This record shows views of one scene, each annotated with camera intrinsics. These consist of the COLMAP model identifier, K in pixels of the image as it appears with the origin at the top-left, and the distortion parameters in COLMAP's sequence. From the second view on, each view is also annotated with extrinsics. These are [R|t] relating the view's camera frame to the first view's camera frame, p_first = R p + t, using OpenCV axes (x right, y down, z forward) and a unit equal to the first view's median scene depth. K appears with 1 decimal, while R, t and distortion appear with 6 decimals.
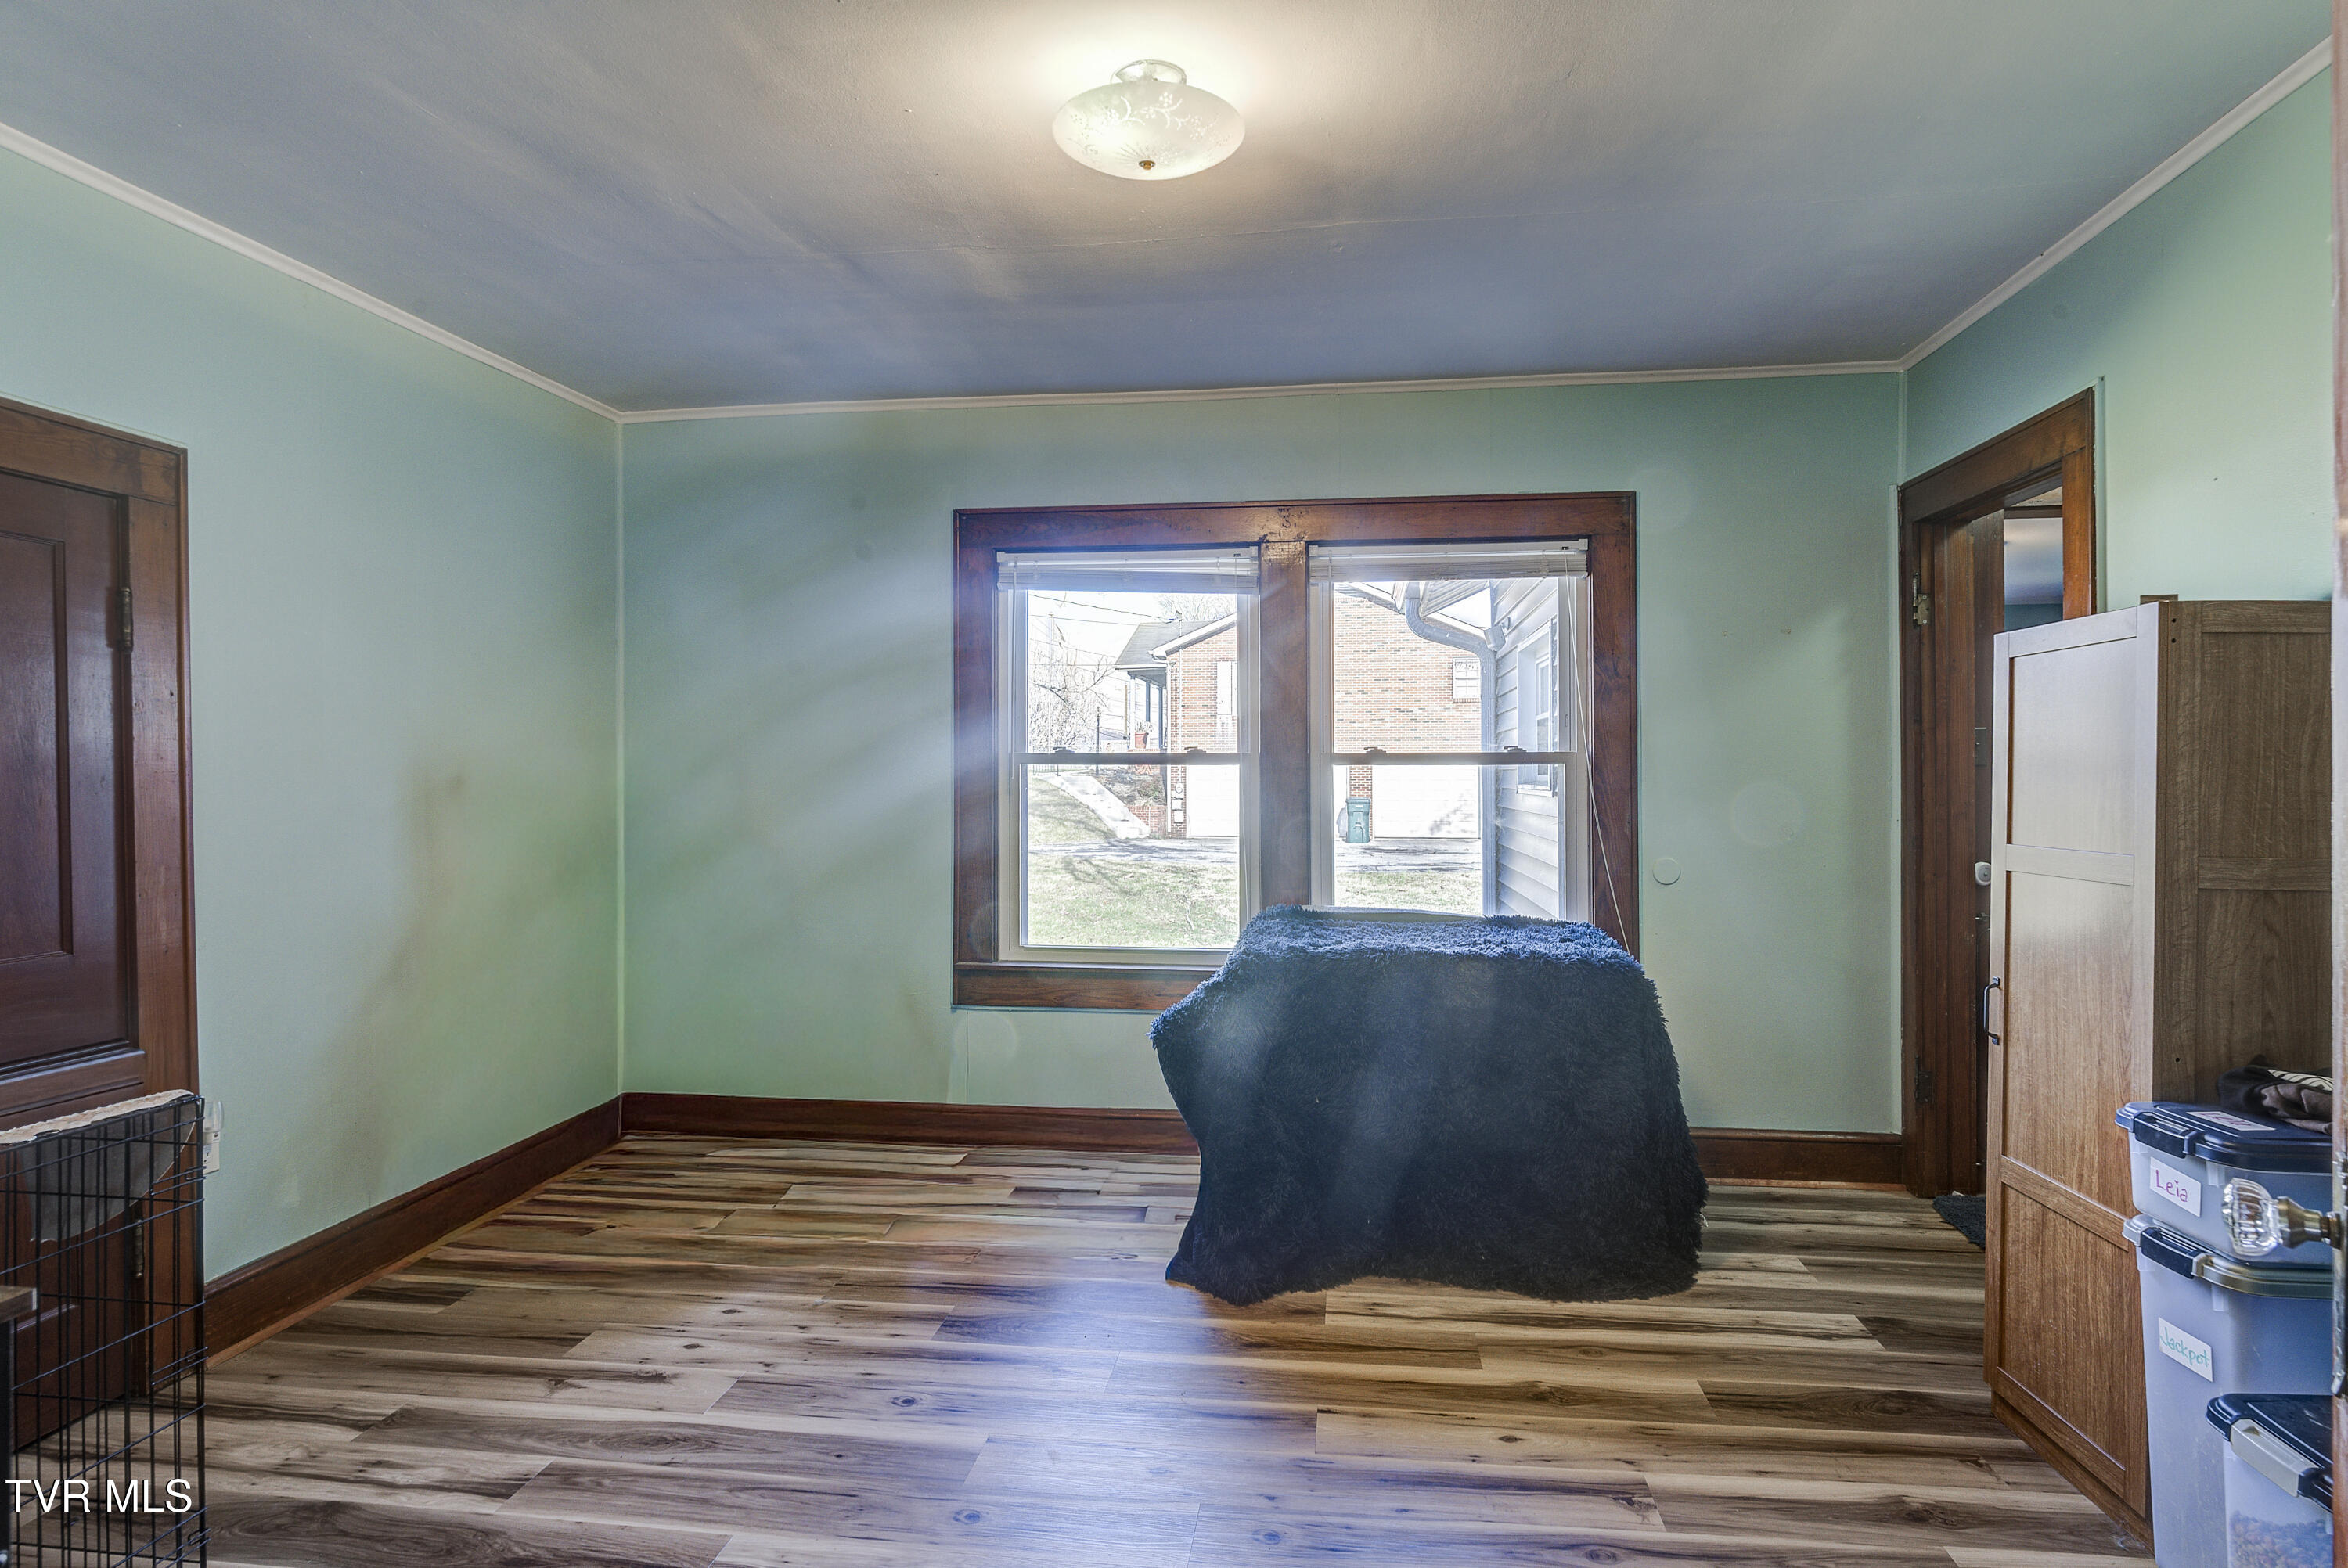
lens RADIAL K [[1216.1, 0, 1183.9], [0, 1216.1, 784.3], [0, 0, 1]] dist [-0.004595, 0.000044]
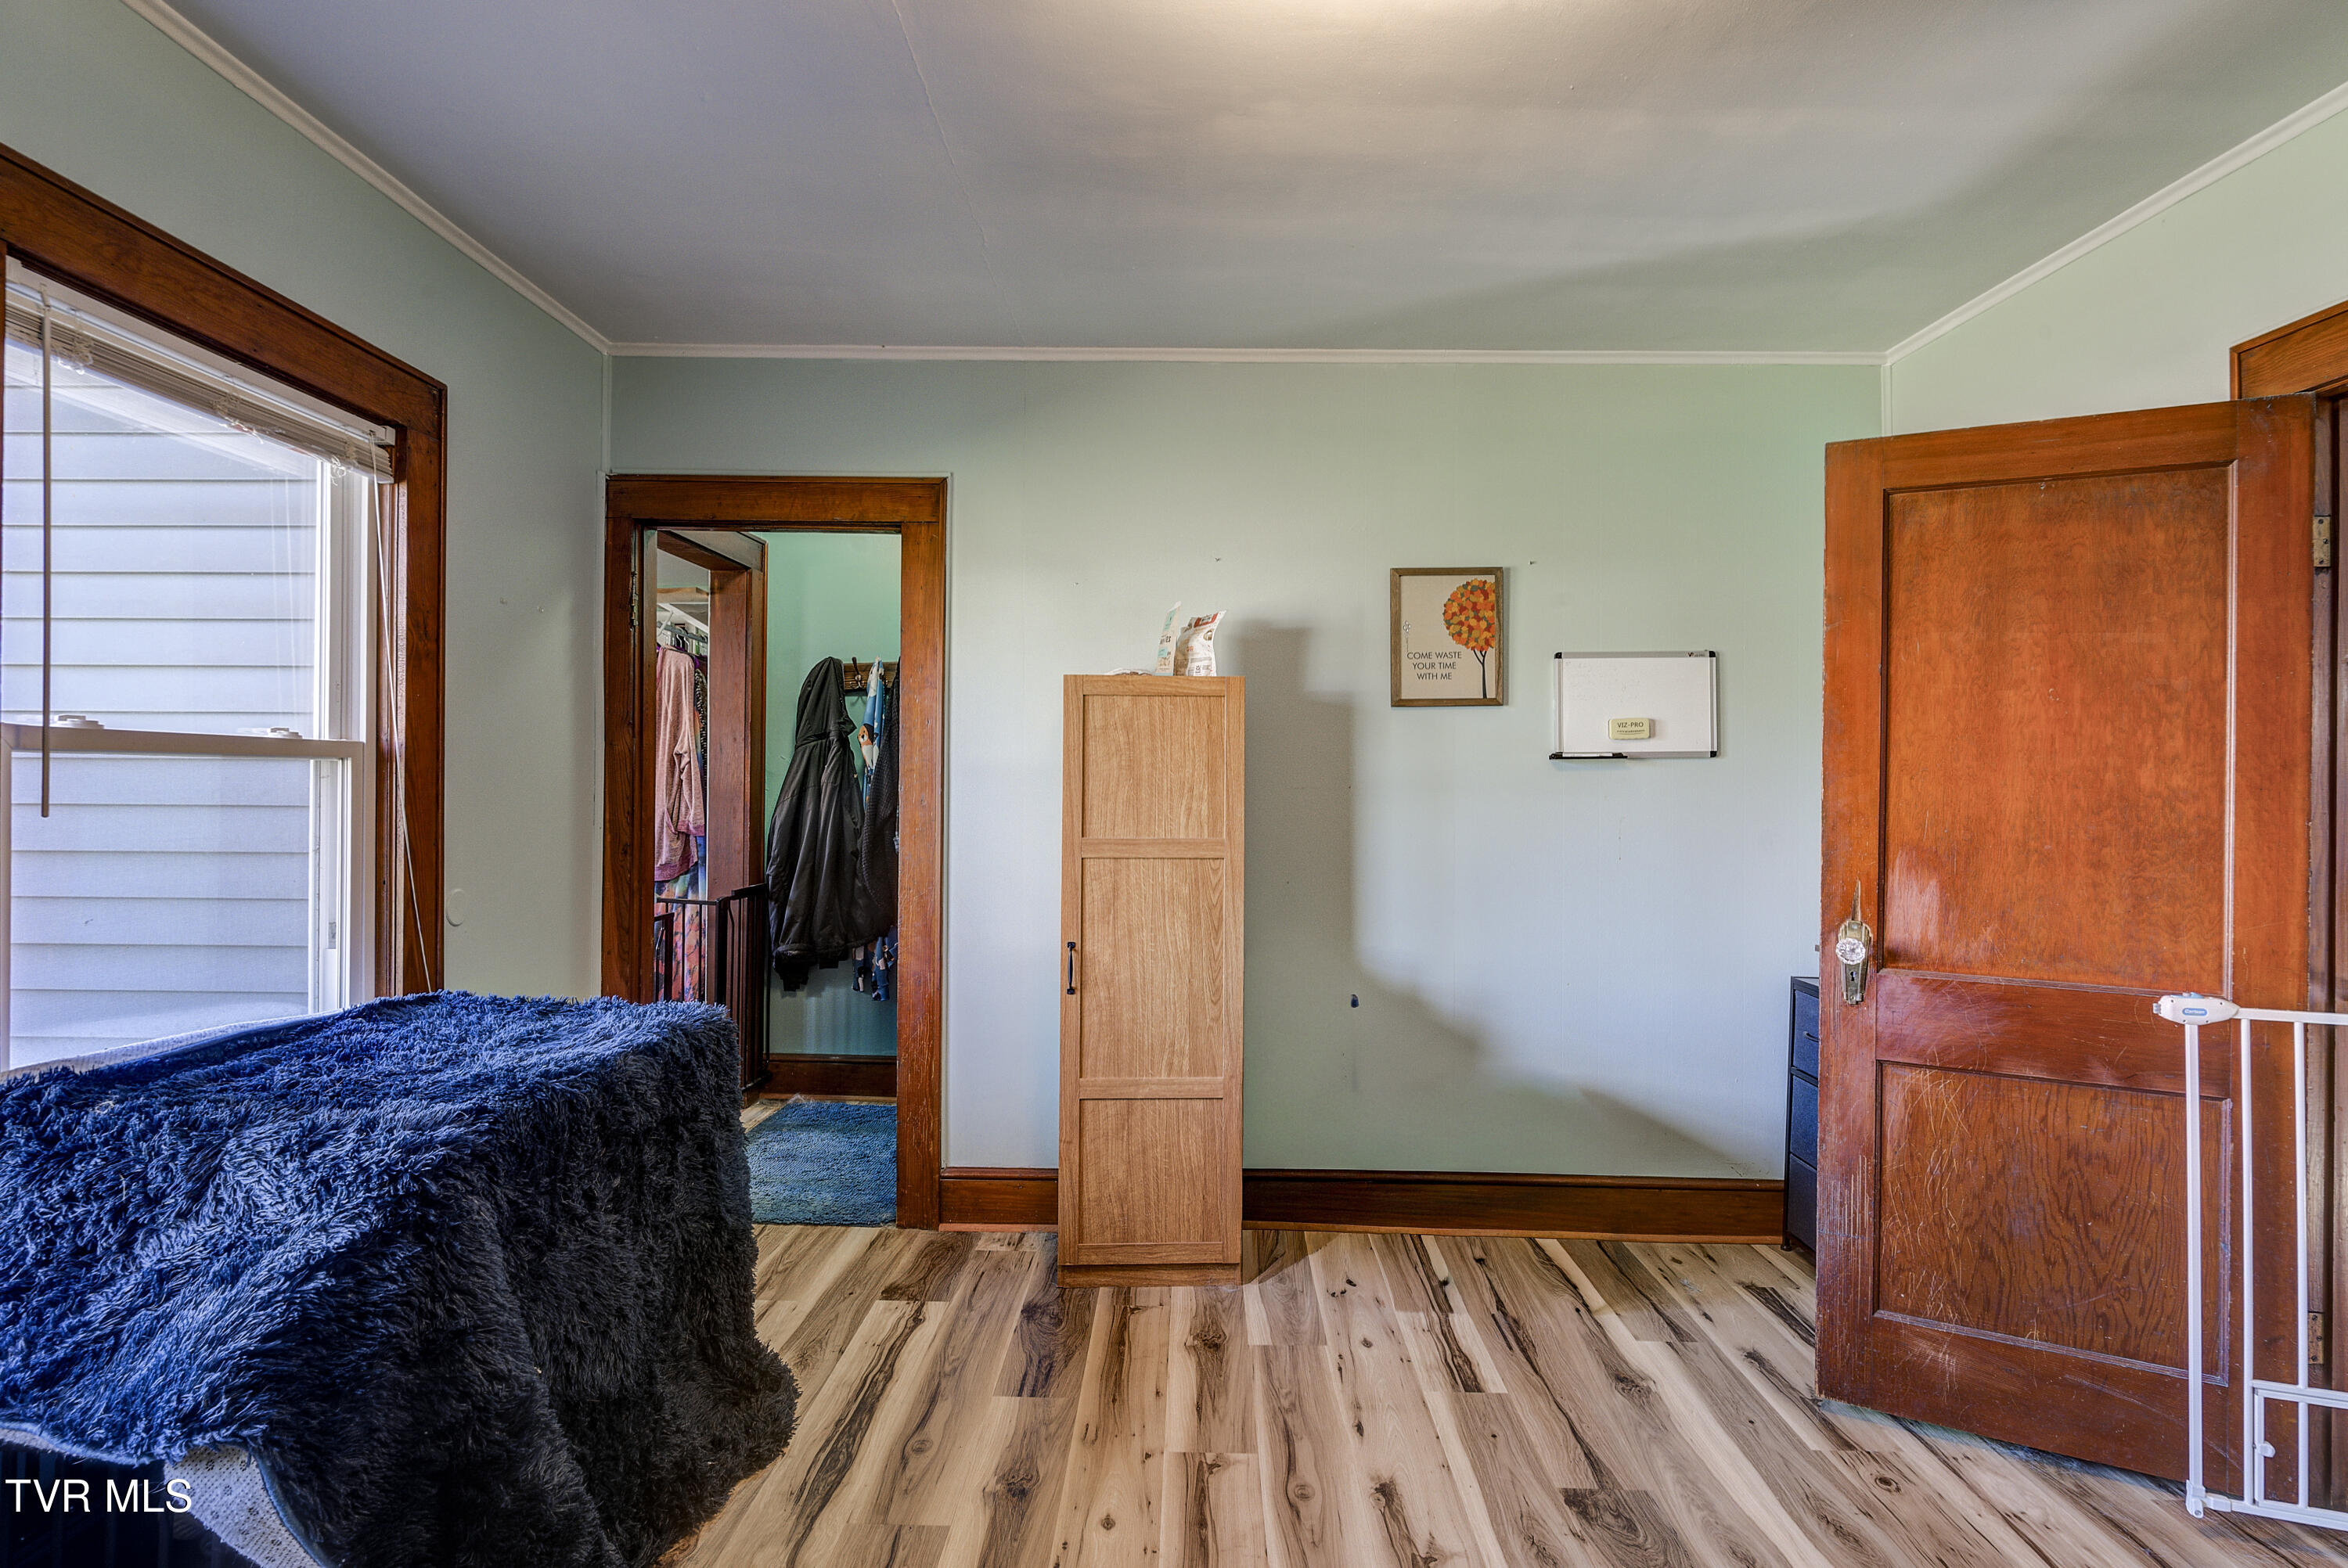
lens RADIAL K [[1216.1, 0, 1184.8], [0, 1216.1, 782.6], [0, 0, 1]] dist [-0.004595, 0.000044]
pose [[-0.110129, 0.004009, 0.993909, -0.557757], [-0.000551, 0.999991, -0.004095, -0.003181], [-0.993917, -0.000998, -0.110125, 0.921835]]
